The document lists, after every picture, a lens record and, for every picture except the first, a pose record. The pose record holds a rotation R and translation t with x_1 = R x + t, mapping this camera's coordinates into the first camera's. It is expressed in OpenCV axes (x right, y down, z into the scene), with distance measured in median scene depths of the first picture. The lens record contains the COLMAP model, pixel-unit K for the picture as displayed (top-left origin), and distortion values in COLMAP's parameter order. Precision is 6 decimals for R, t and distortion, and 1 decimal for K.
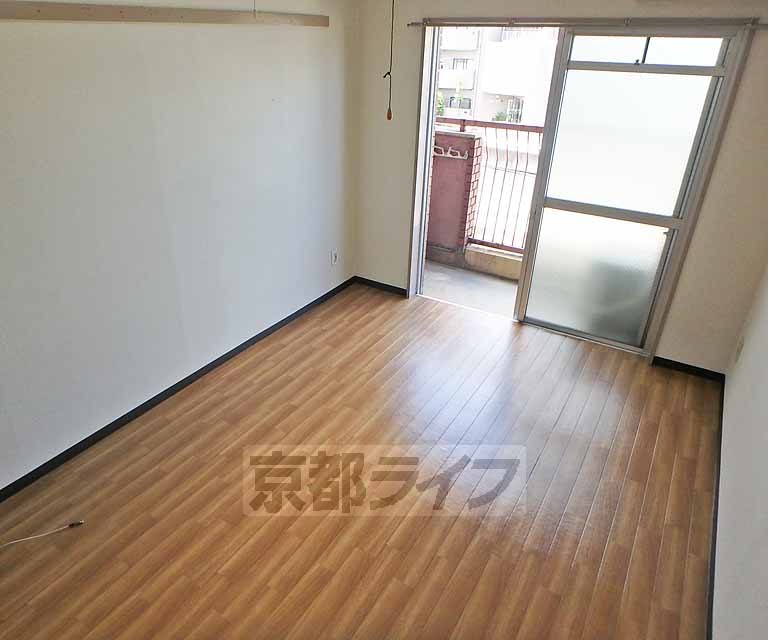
lens RADIAL K [[551.1, 0, 383.5], [0, 551.1, 289.4], [0, 0, 1]] dist [-0.006647, -0.006102]
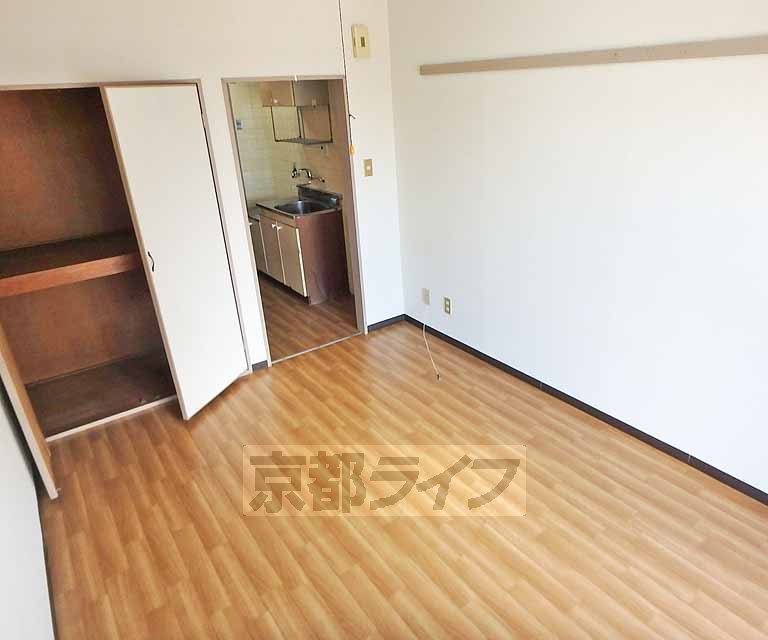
lens RADIAL K [[530.7, 0, 444.2], [0, 530.7, 320.4], [0, 0, 1]] dist [-0.001118, 0.006325]
pose [[-0.341393, 0.382805, -0.858435, 0.564802], [-0.361428, 0.789619, 0.495854, -0.386264], [0.867652, 0.479544, -0.131214, 0.854087]]
